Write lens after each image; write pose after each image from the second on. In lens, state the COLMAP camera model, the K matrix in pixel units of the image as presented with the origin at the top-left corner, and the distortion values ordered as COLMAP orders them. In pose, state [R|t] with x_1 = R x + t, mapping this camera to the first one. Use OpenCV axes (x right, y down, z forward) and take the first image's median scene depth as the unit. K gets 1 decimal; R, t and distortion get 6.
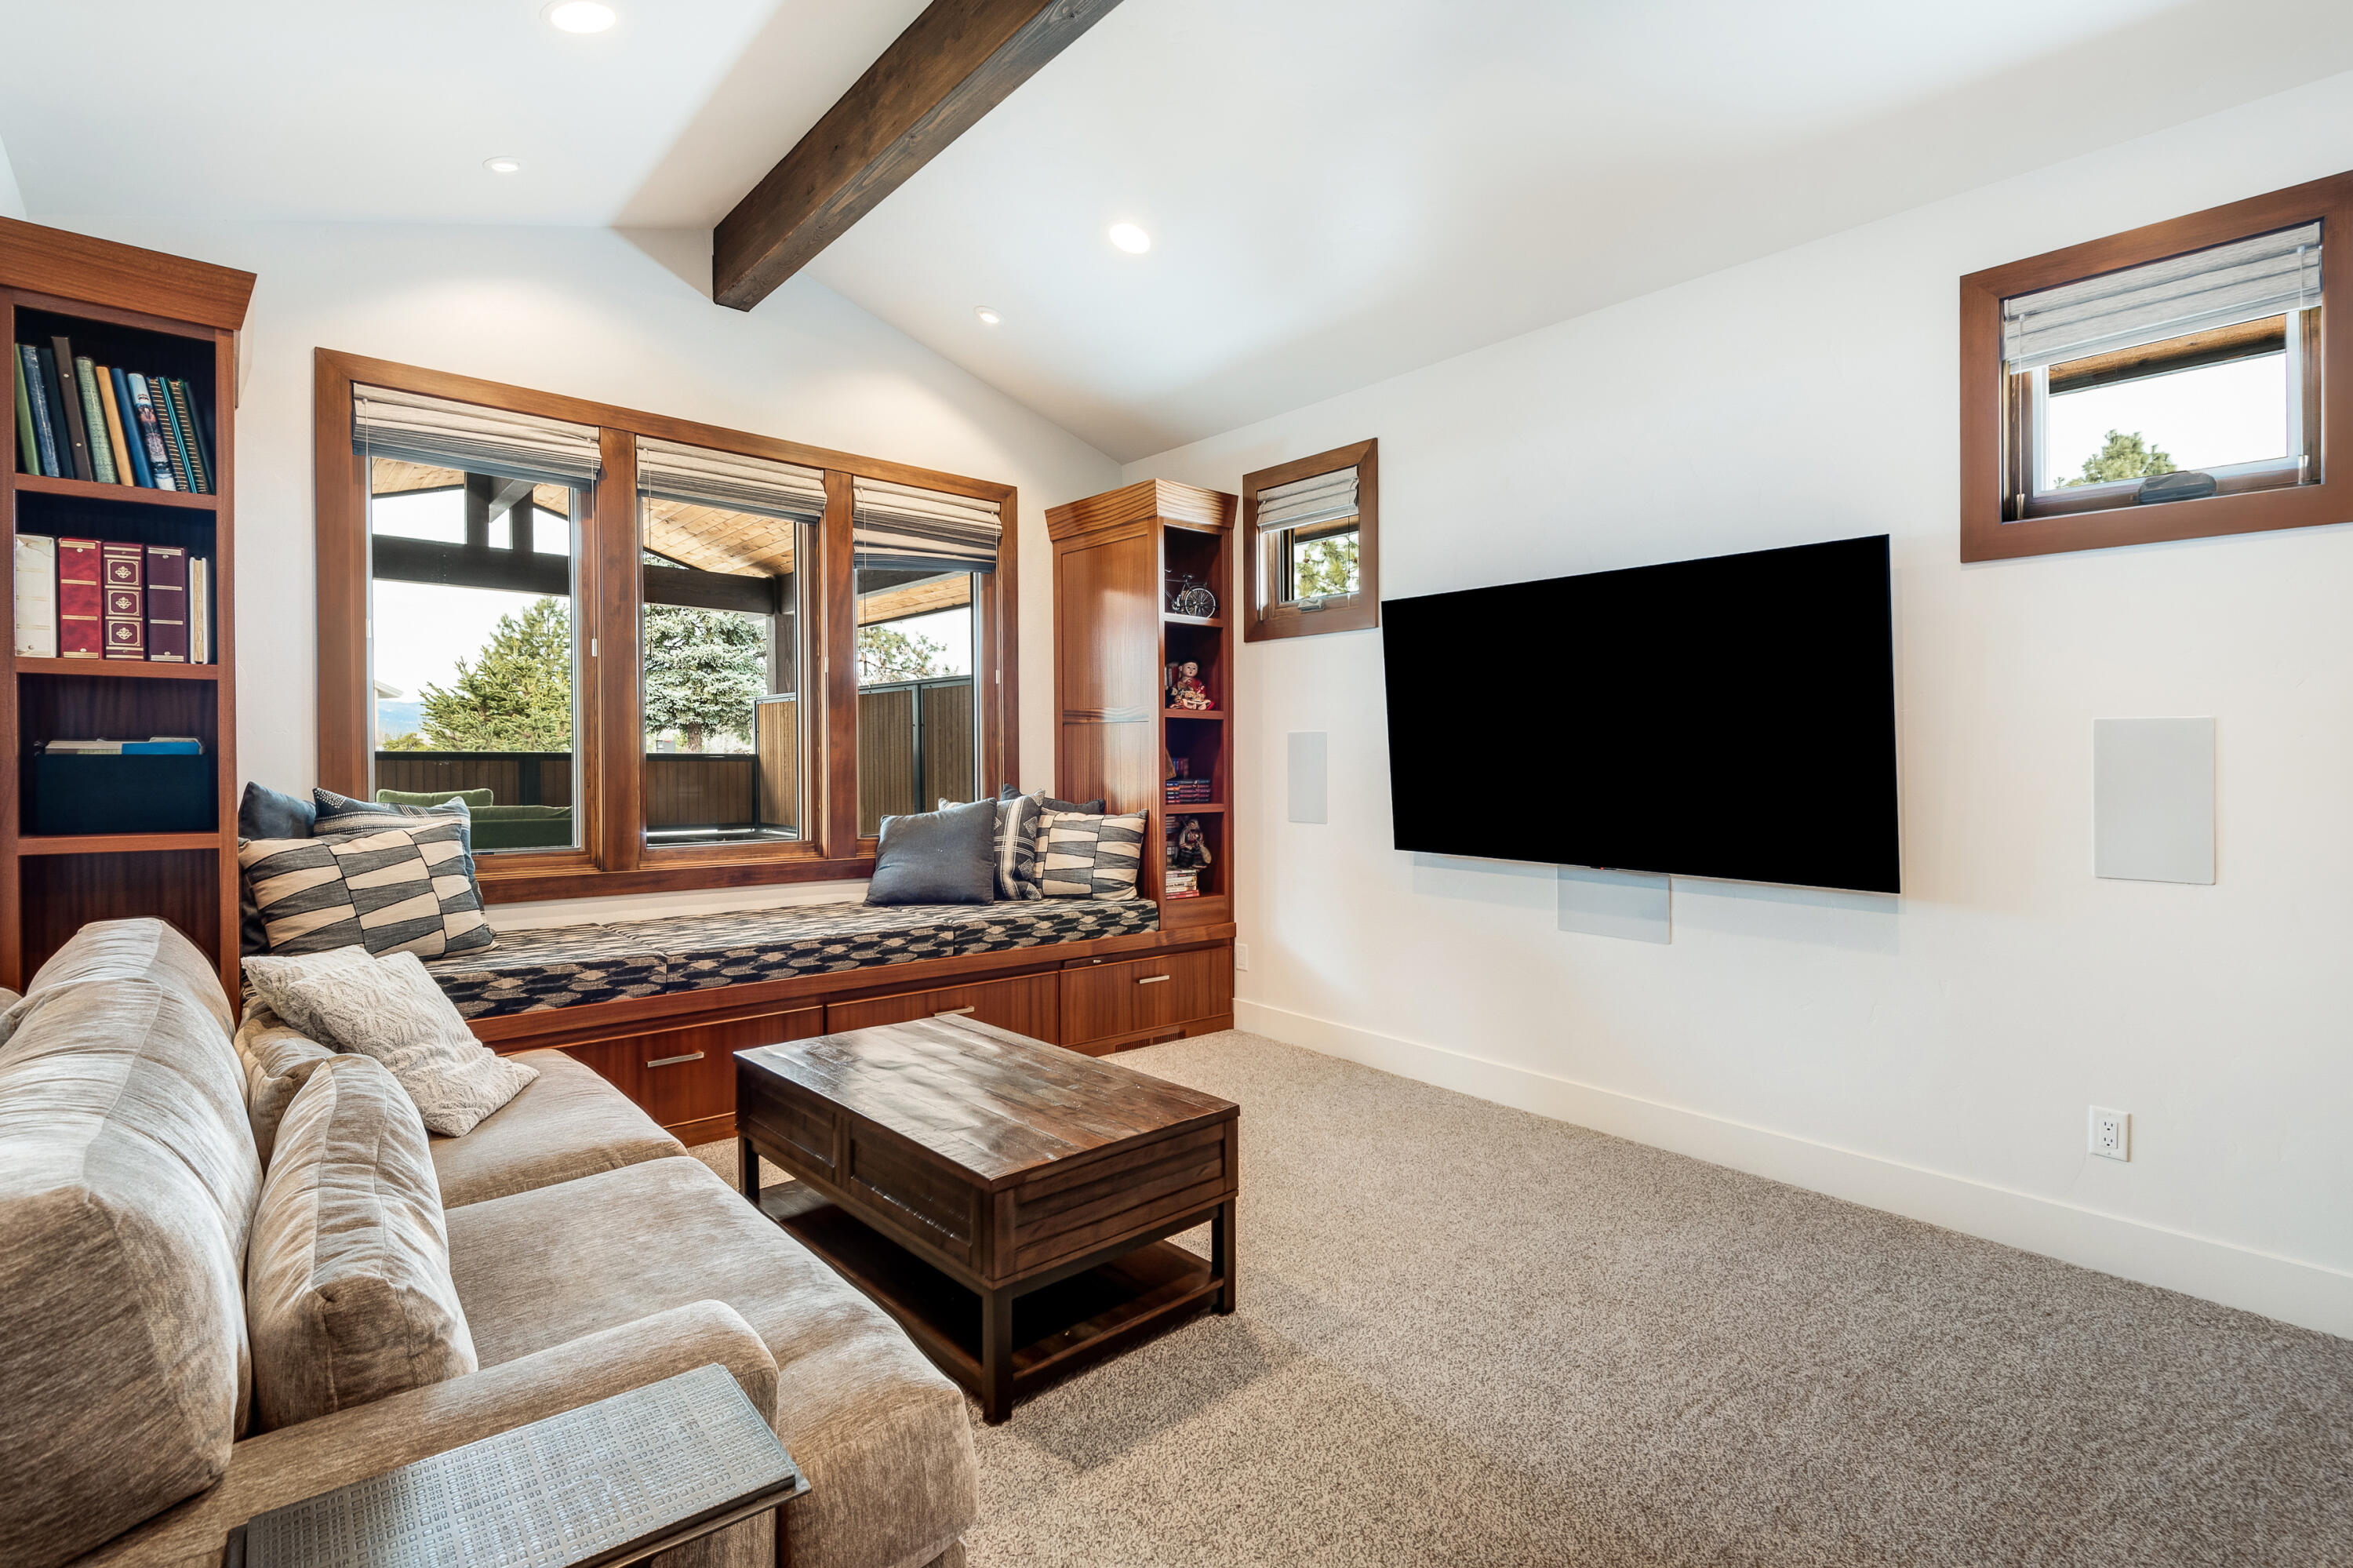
lens RADIAL K [[1091.6, 0, 1187.3], [0, 1091.6, 781.8], [0, 0, 1]] dist [0.009797, -0.004057]
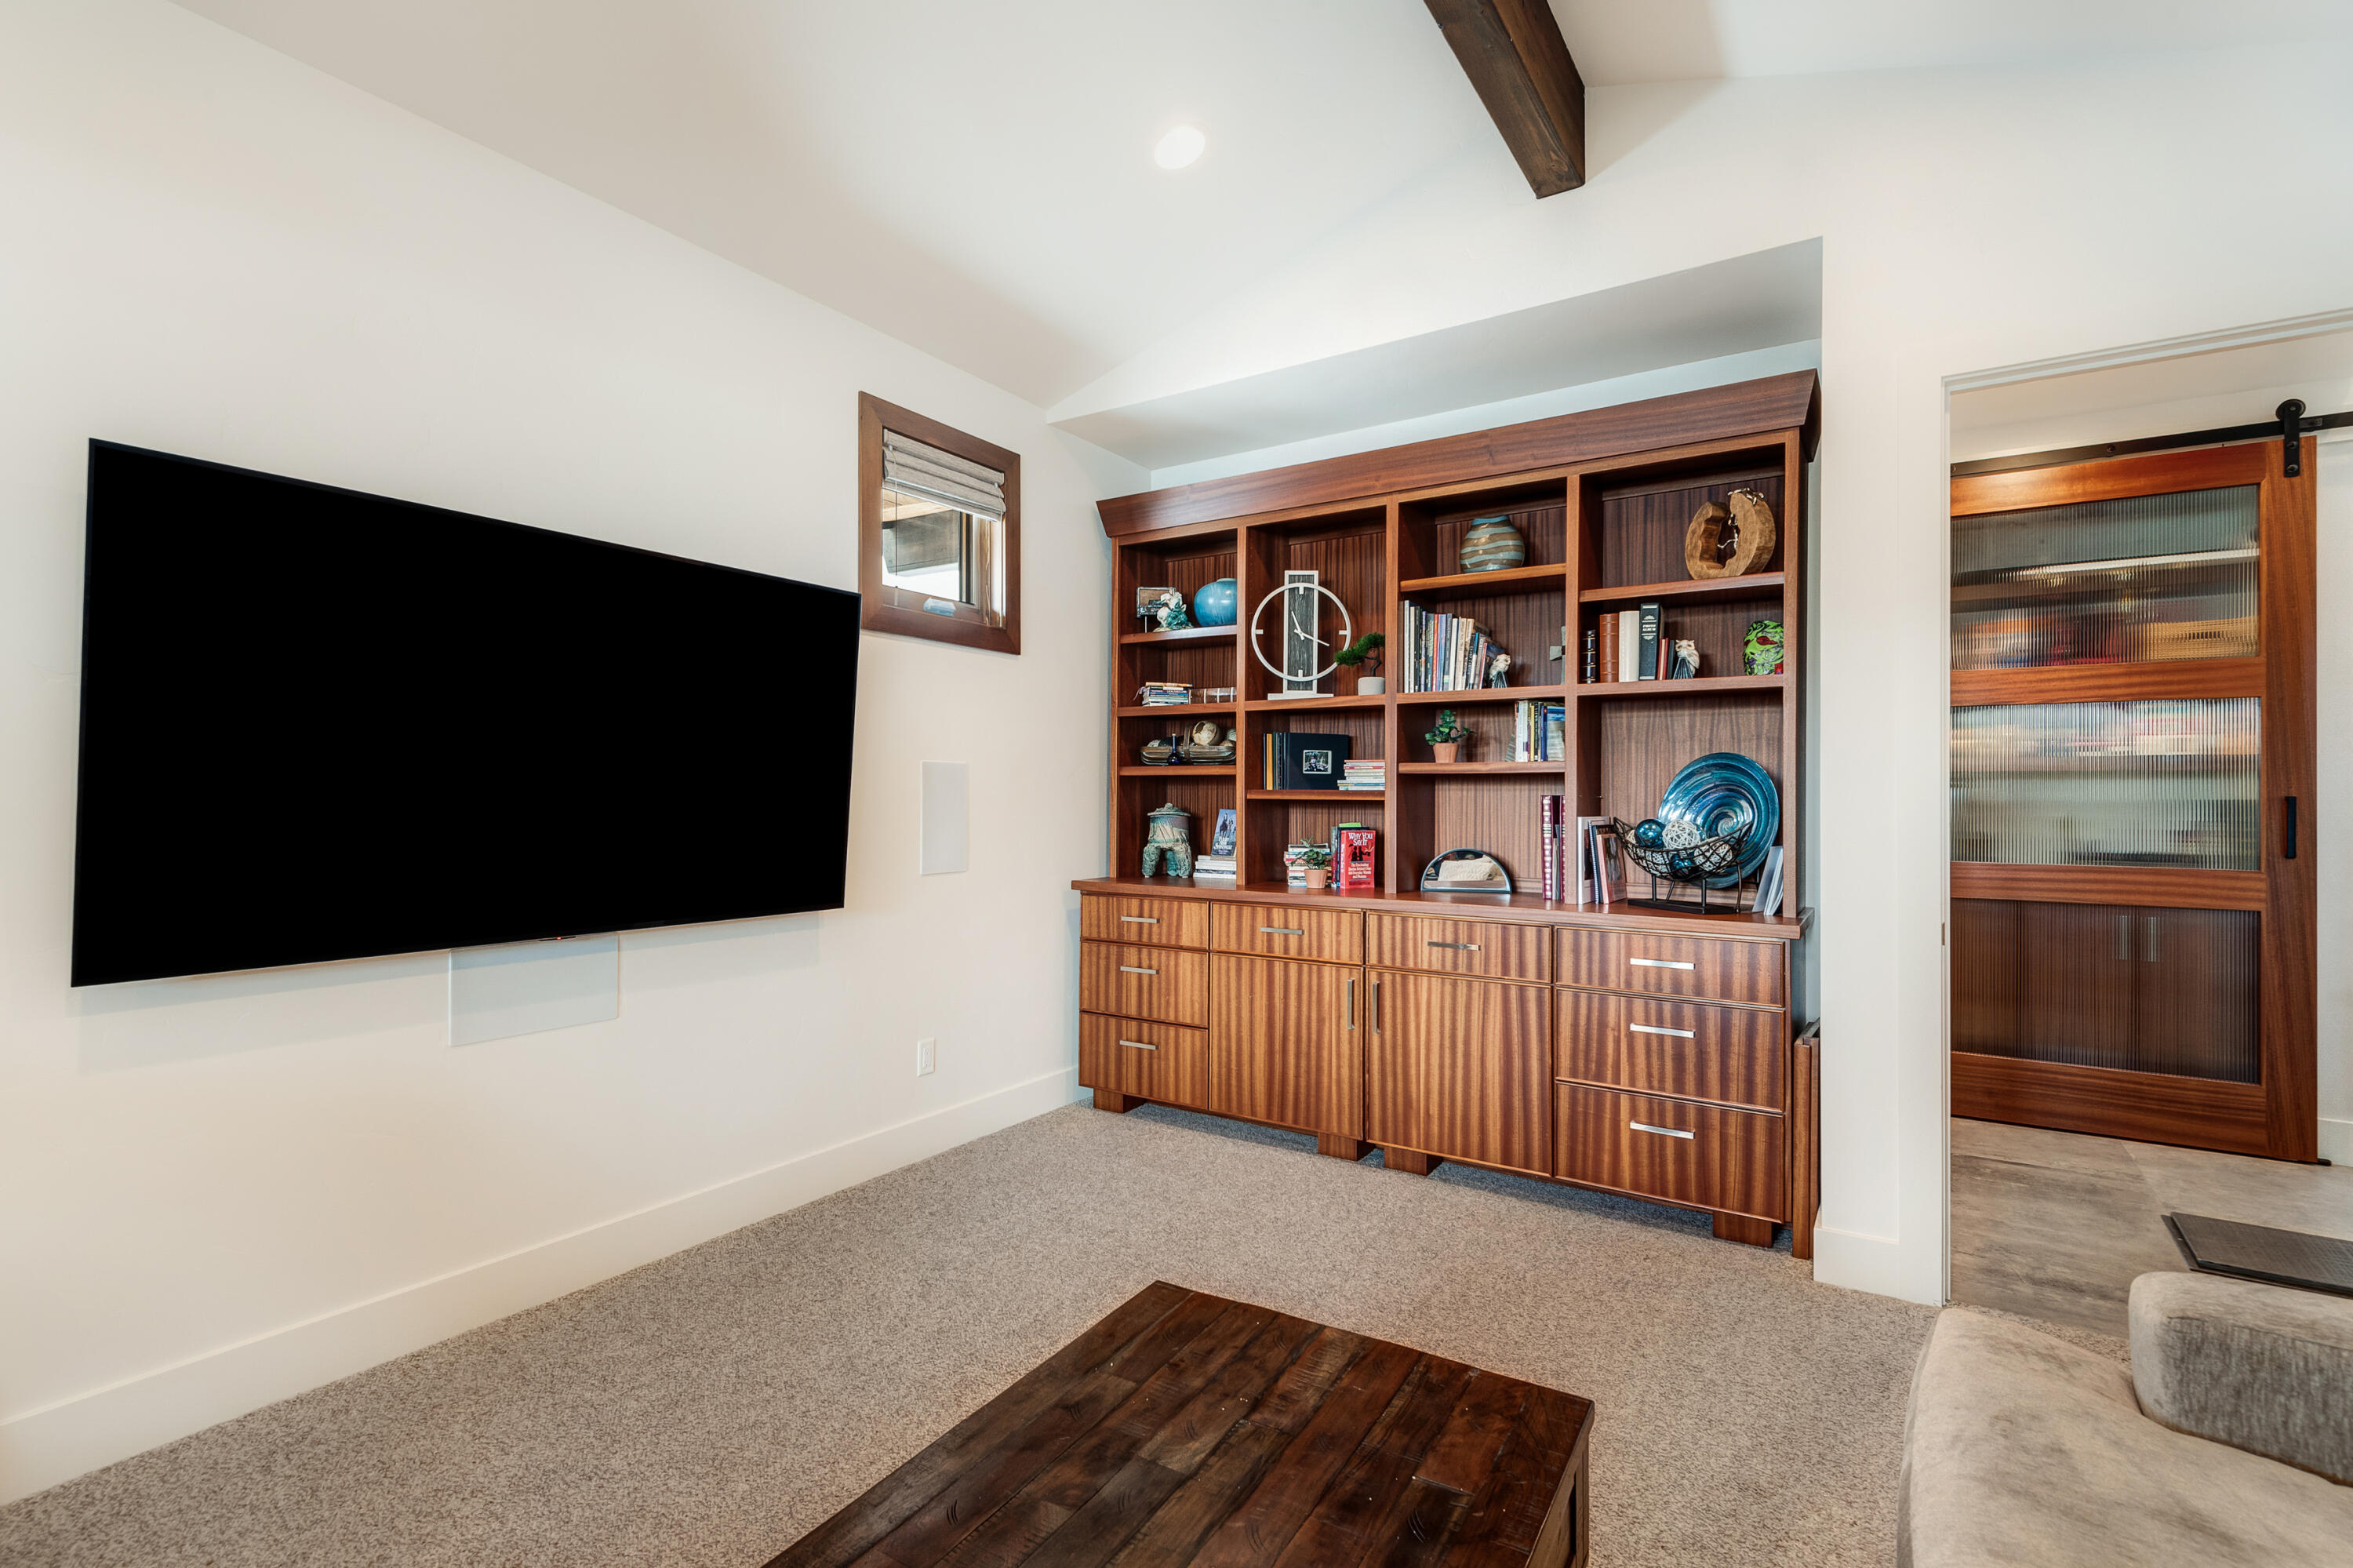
lens RADIAL K [[1091.6, 0, 1185.9], [0, 1091.6, 768.9], [0, 0, 1]] dist [0.009797, -0.004057]
pose [[-0.272813, 0.003907, 0.962059, -0.535817], [0.006305, 0.999978, -0.002273, -0.037575], [-0.962047, 0.005445, -0.272831, 0.954081]]
